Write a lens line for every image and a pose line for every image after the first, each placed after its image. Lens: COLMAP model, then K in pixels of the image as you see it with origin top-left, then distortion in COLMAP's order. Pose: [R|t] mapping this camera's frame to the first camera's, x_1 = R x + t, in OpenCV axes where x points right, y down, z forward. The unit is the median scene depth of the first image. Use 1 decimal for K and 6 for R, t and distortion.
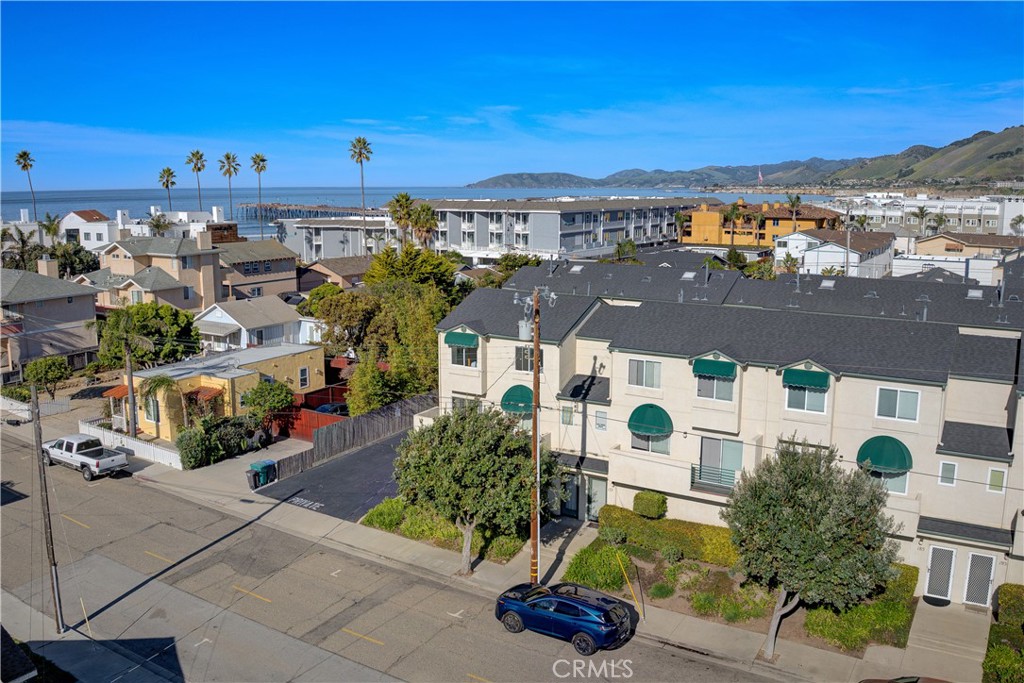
lens RADIAL K [[852.5, 0, 519.4], [0, 852.5, 333.4], [0, 0, 1]] dist [-0.098777, -0.024616]
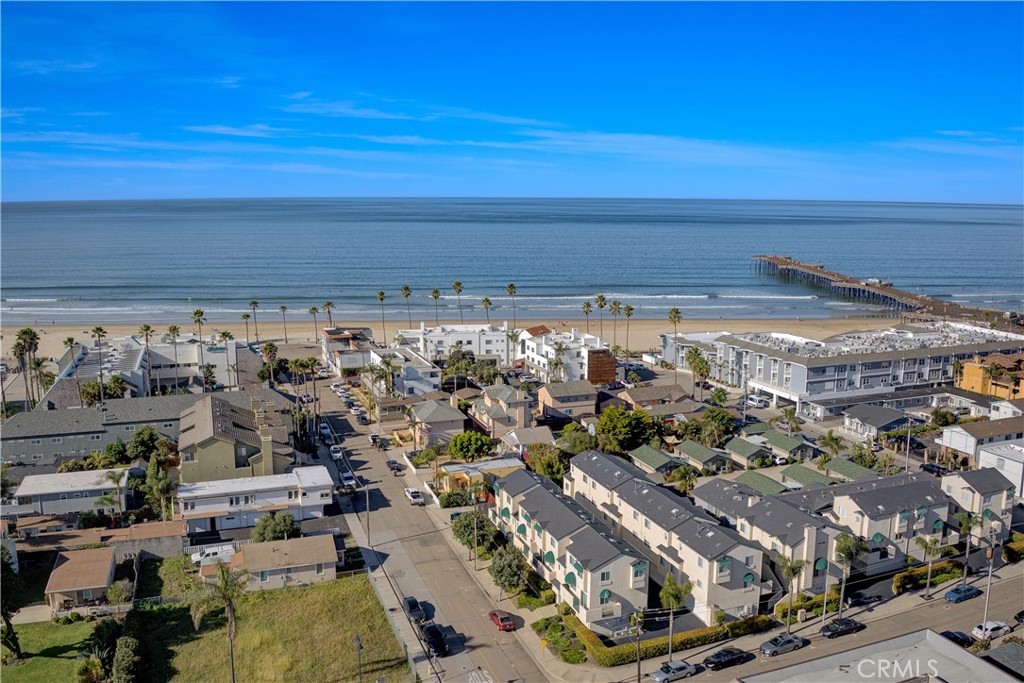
lens RADIAL K [[852.5, 0, 515.6], [0, 852.5, 327.8], [0, 0, 1]] dist [-0.098777, -0.024616]
pose [[0.783920, 0.095581, -0.613461, 1.382170], [-0.107135, 0.994082, 0.017980, -0.481194], [0.611549, 0.051628, 0.789520, -1.065153]]
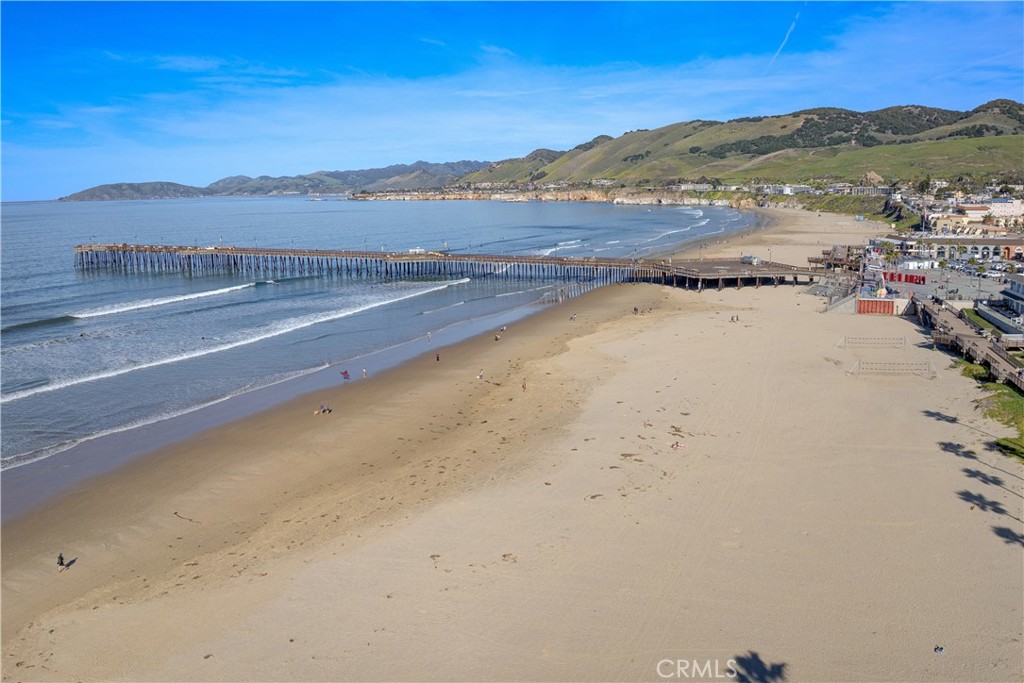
lens RADIAL K [[852.5, 0, 509.6], [0, 852.5, 326.3], [0, 0, 1]] dist [-0.098777, -0.024616]
pose [[0.900151, -0.080704, 0.428037, -3.388854], [0.086486, 0.996235, 0.005956, -0.634361], [-0.426906, 0.031658, 0.903742, 2.175514]]
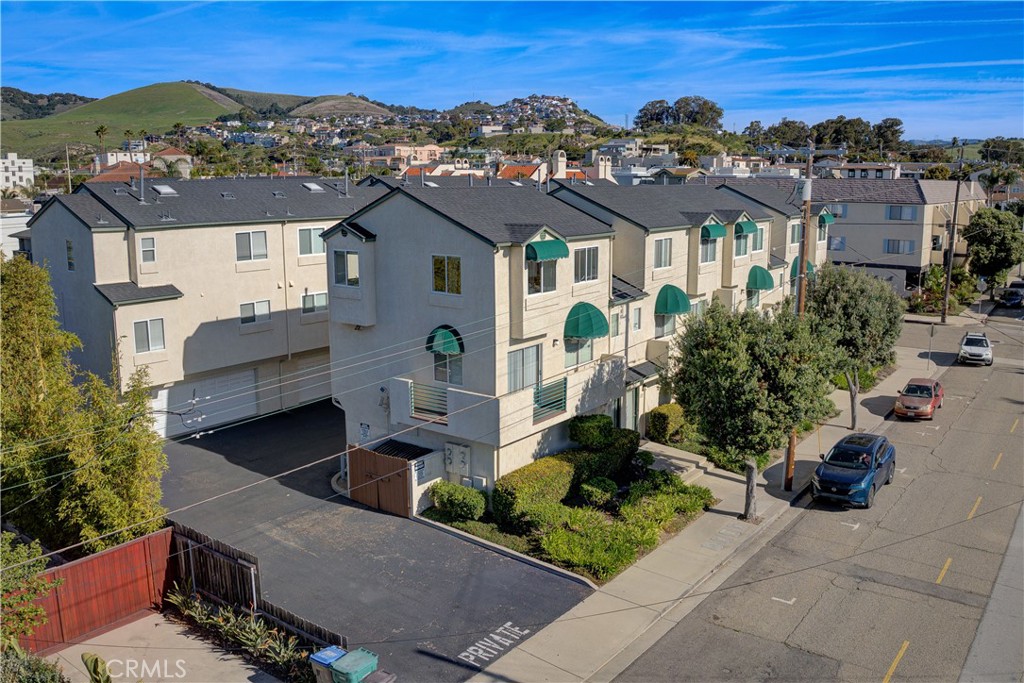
lens RADIAL K [[852.5, 0, 520.4], [0, 852.5, 330.6], [0, 0, 1]] dist [-0.098777, -0.024616]
pose [[0.089265, -0.174991, 0.980515, -0.552101], [0.170207, 0.972644, 0.158091, -0.030492], [-0.981357, 0.152778, 0.116607, 0.739122]]
